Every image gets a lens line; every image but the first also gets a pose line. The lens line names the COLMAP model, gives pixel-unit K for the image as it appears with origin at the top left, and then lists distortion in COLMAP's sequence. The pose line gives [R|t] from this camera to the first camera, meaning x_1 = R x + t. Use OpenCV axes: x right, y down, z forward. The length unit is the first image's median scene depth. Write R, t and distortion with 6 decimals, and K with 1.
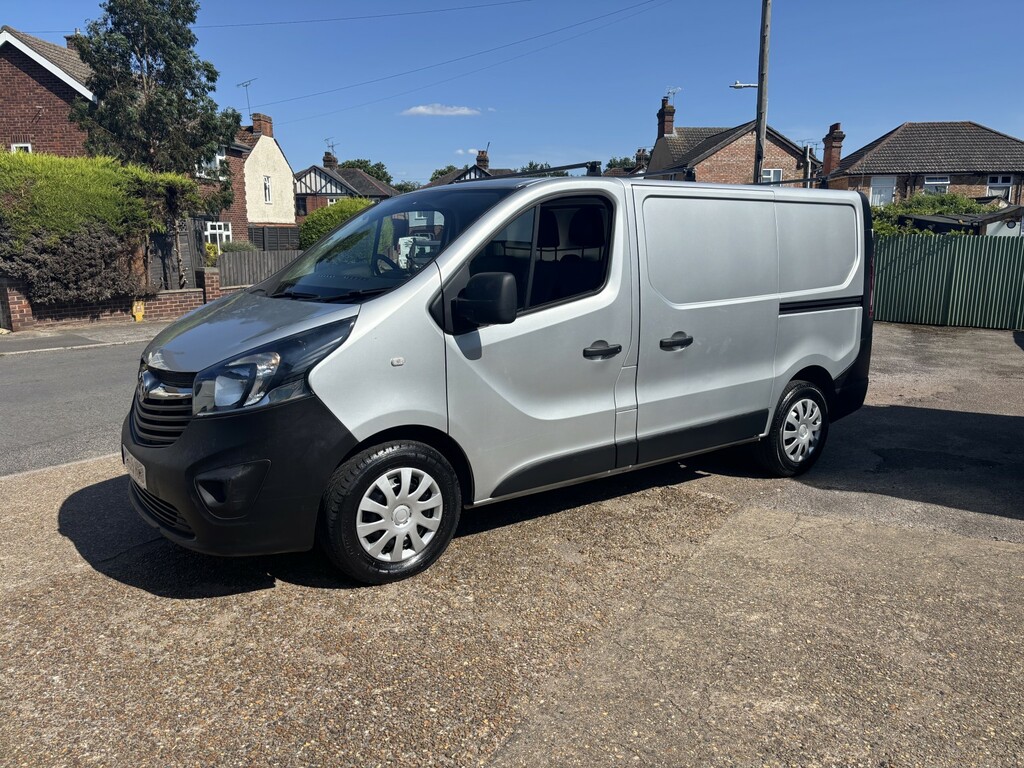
lens RADIAL K [[782.2, 0, 512.0], [0, 782.2, 384.0], [0, 0, 1]] dist [0.067729, -0.093248]
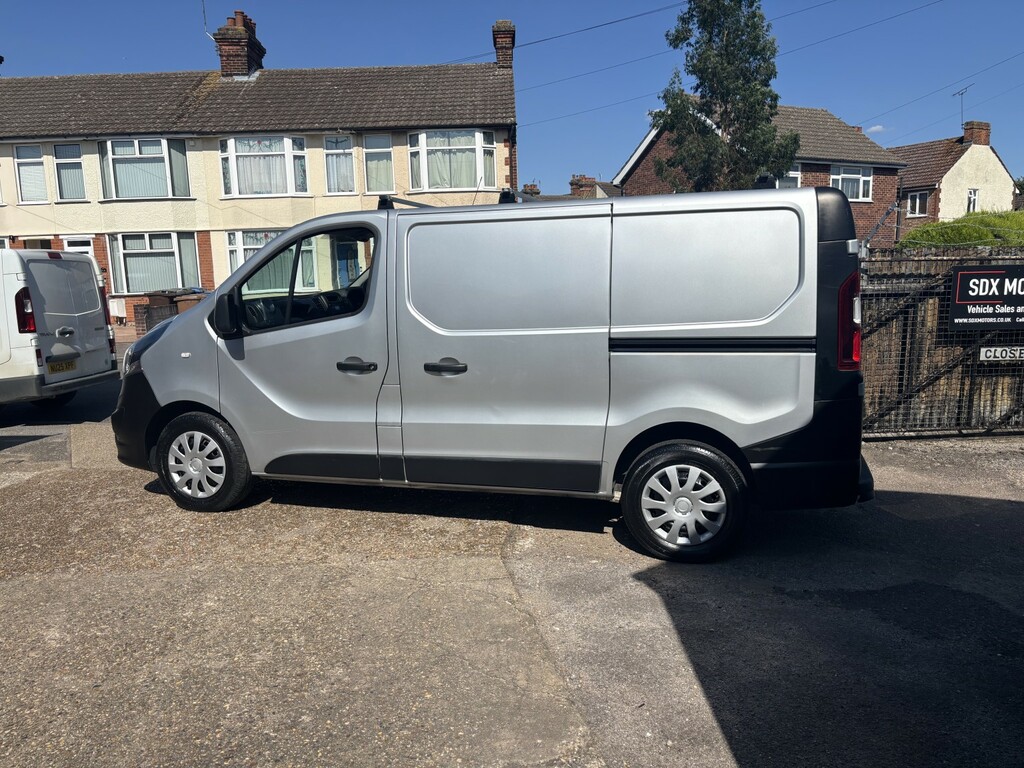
lens RADIAL K [[782.2, 0, 512.0], [0, 782.2, 384.0], [0, 0, 1]] dist [0.067729, -0.093248]
pose [[0.598174, 0.106396, -0.794272, 1.029389], [-0.127314, 0.991176, 0.036890, -0.078752], [0.791188, 0.079055, 0.606441, 0.461056]]
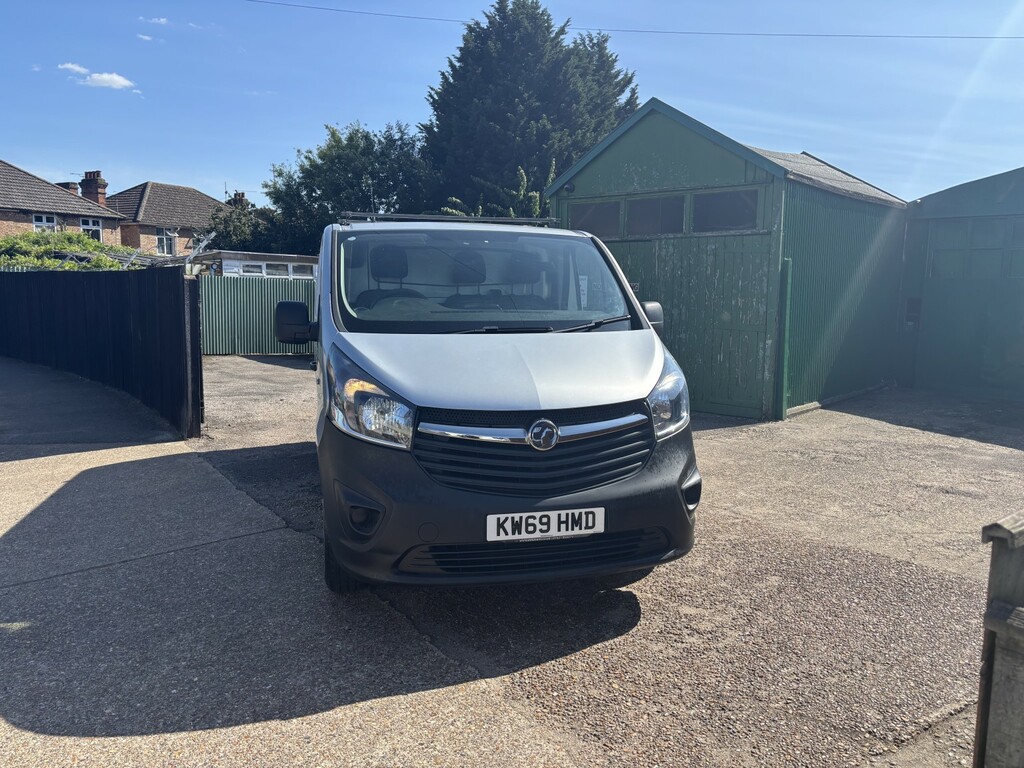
lens RADIAL K [[782.2, 0, 512.0], [0, 782.2, 384.0], [0, 0, 1]] dist [0.067729, -0.093248]
pose [[0.360235, -0.110049, 0.926348, -1.103647], [0.151151, 0.986781, 0.058449, -0.099659], [-0.920535, 0.118963, 0.372107, 0.571196]]
